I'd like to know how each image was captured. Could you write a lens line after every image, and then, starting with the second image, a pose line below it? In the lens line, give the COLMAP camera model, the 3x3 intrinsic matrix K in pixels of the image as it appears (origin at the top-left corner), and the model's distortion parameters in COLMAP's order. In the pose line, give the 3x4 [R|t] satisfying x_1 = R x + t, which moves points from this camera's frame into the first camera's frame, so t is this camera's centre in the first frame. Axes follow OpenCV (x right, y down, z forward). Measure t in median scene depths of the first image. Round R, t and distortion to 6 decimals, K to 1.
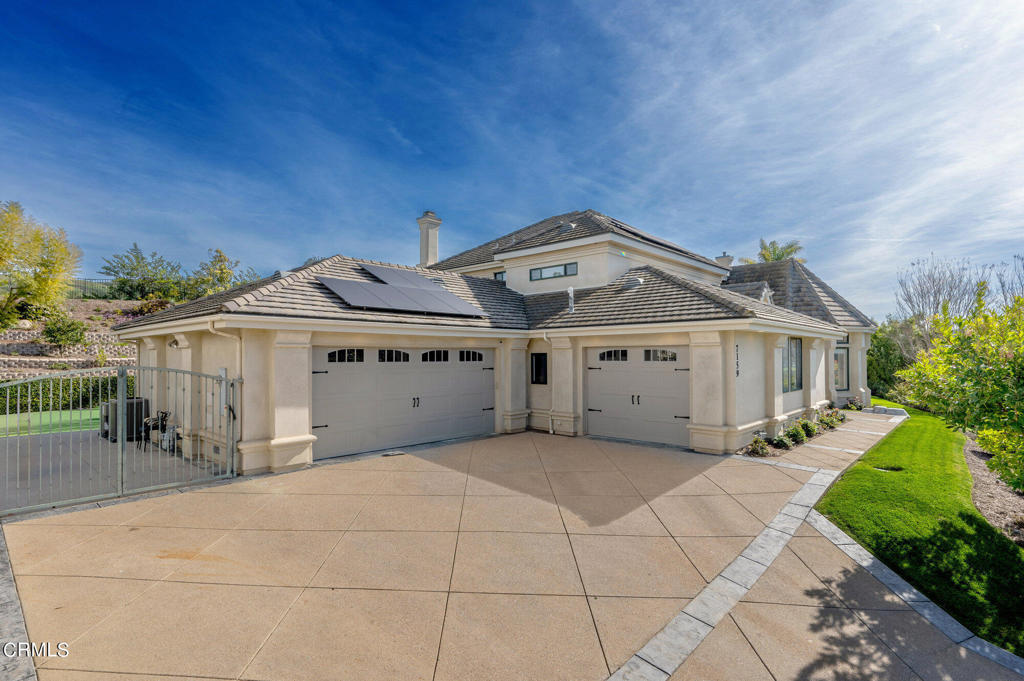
lens RADIAL K [[533.1, 0, 516.9], [0, 533.1, 343.5], [0, 0, 1]] dist [0.006764, -0.000994]
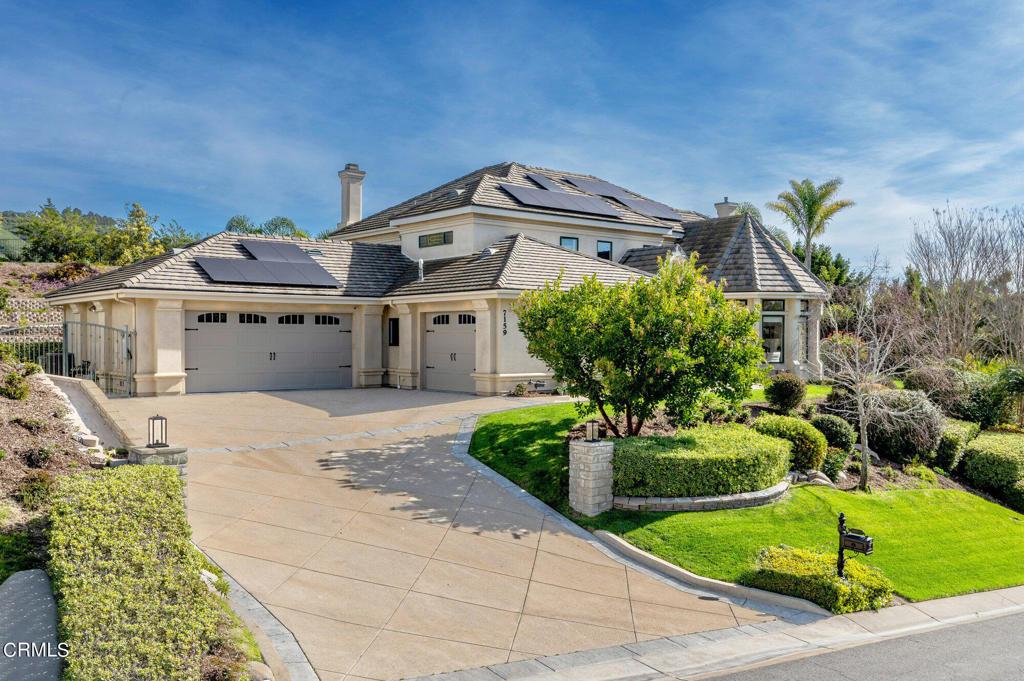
lens RADIAL K [[939.3, 0, 509.7], [0, 939.3, 339.9], [0, 0, 1]] dist [0.012006, -0.003972]
pose [[0.989106, 0.006093, -0.147079, 0.613955], [-0.002176, 0.999639, 0.026775, 0.010986], [0.147189, -0.026163, 0.988762, -0.981441]]
